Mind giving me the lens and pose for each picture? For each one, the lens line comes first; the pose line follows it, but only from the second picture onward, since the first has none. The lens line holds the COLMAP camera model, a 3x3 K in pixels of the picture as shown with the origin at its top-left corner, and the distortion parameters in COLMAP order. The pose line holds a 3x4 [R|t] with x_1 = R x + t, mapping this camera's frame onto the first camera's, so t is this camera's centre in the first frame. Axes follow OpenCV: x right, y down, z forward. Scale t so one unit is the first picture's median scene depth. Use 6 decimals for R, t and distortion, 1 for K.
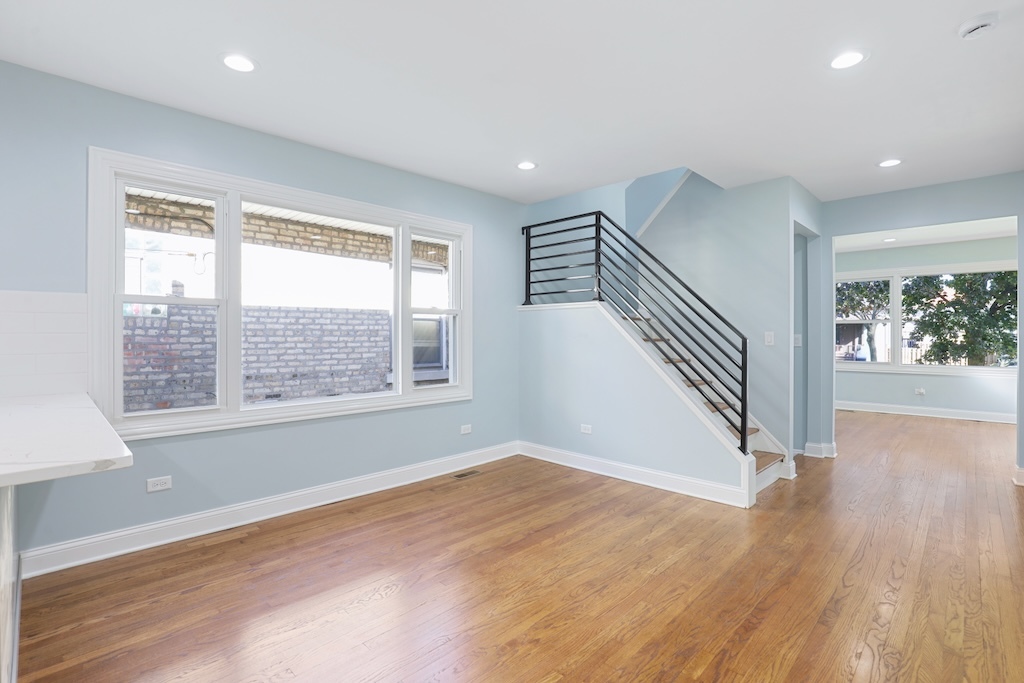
lens RADIAL K [[480.9, 0, 516.3], [0, 480.9, 334.4], [0, 0, 1]] dist [-0.029506, 0.004414]
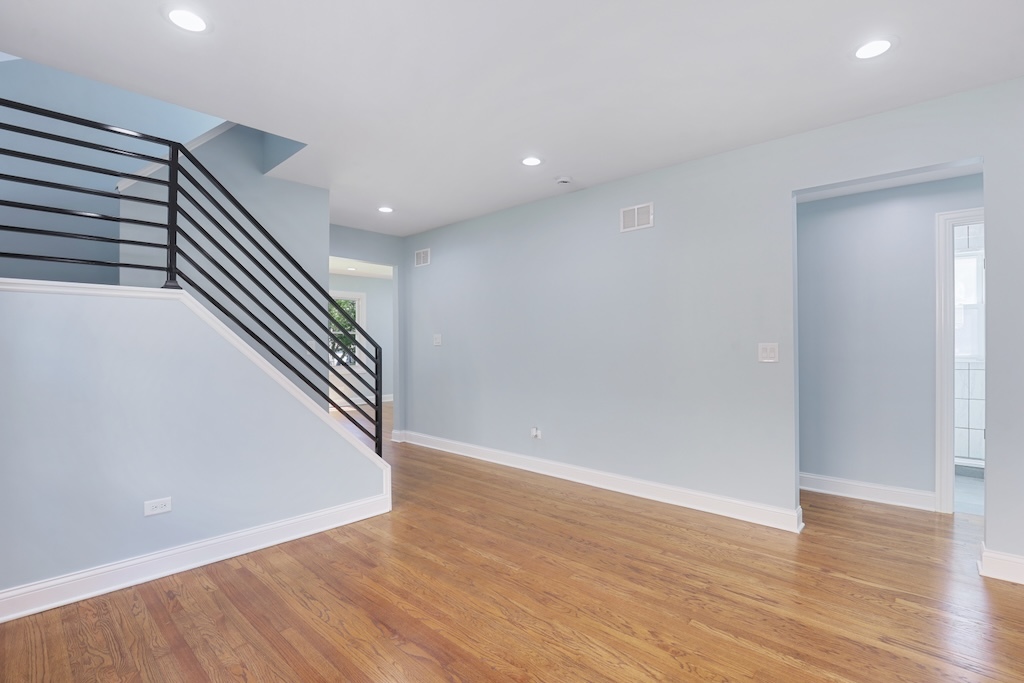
lens RADIAL K [[480.9, 0, 516.9], [0, 480.9, 336.2], [0, 0, 1]] dist [-0.029506, 0.004414]
pose [[-0.028383, 0.016914, 0.999454, -0.681408], [0.003017, 0.999854, -0.016835, 0.004521], [-0.999593, 0.002537, -0.028430, 0.899225]]
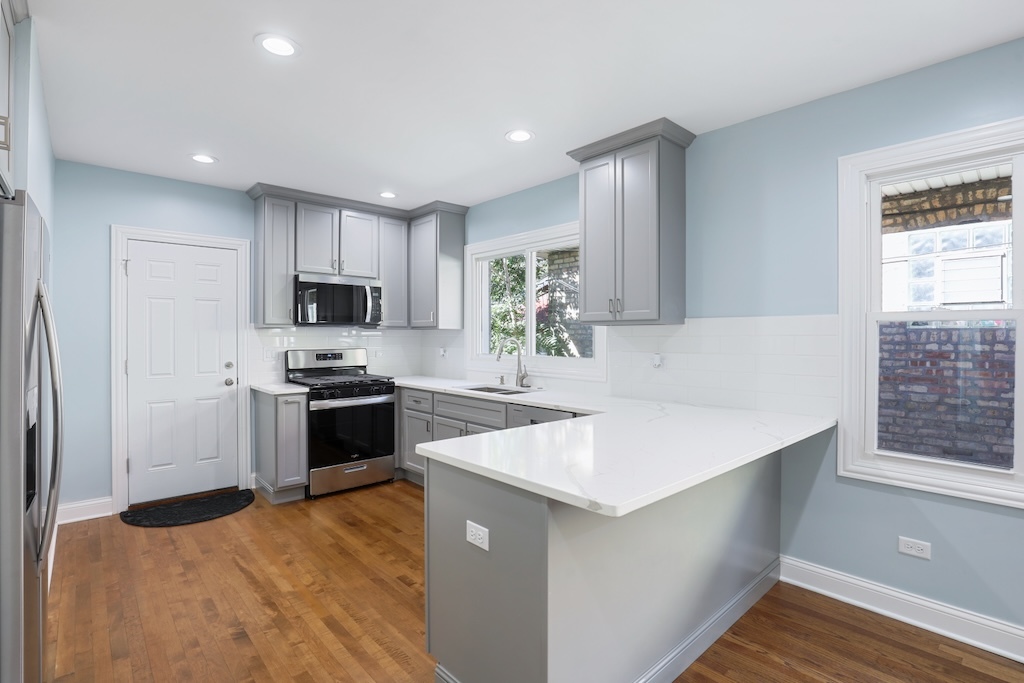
lens RADIAL K [[480.9, 0, 510.8], [0, 480.9, 337.3], [0, 0, 1]] dist [-0.029506, 0.004414]
pose [[-0.054261, 0.005311, -0.998513, 0.068014], [-0.005016, 0.999972, 0.005591, -0.038501], [0.998514, 0.005312, -0.054233, 0.357250]]
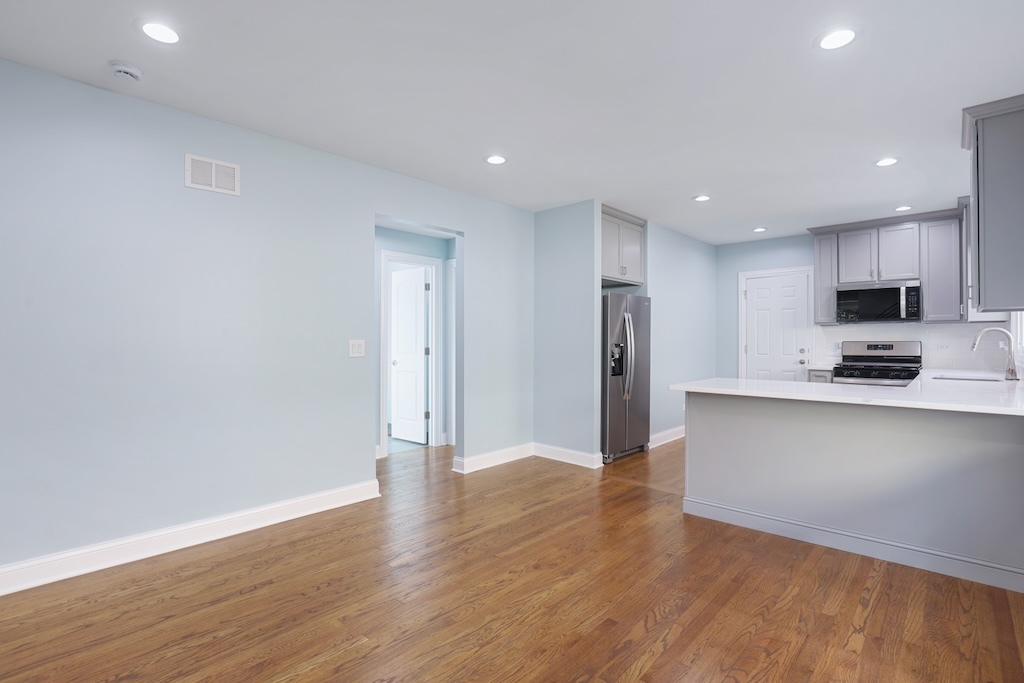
lens RADIAL K [[480.9, 0, 519.8], [0, 480.9, 338.2], [0, 0, 1]] dist [-0.029506, 0.004414]
pose [[-0.999583, 0.001718, -0.028821, 0.037895], [0.001730, 0.999998, -0.000389, -0.000945], [0.028820, -0.000439, -0.999585, 1.569795]]
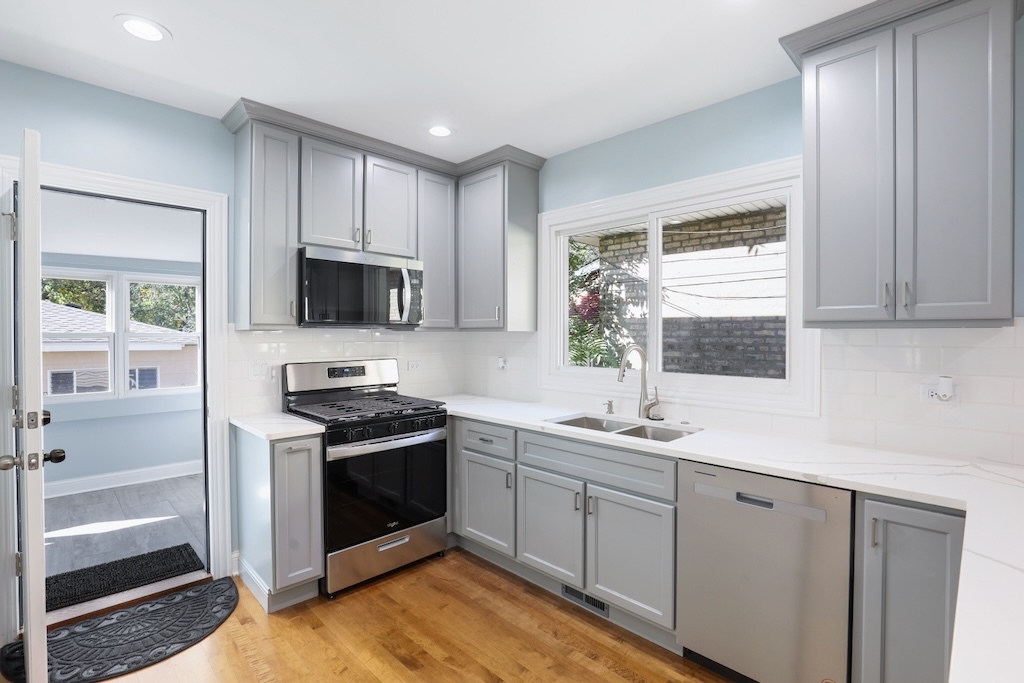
lens RADIAL K [[480.9, 0, 516.4], [0, 480.9, 341.1], [0, 0, 1]] dist [-0.029506, 0.004414]
pose [[-0.003065, 0.015159, -0.999880, -0.404361], [-0.005882, 0.999868, 0.015177, -0.050905], [0.999978, 0.005928, -0.002976, 0.055513]]
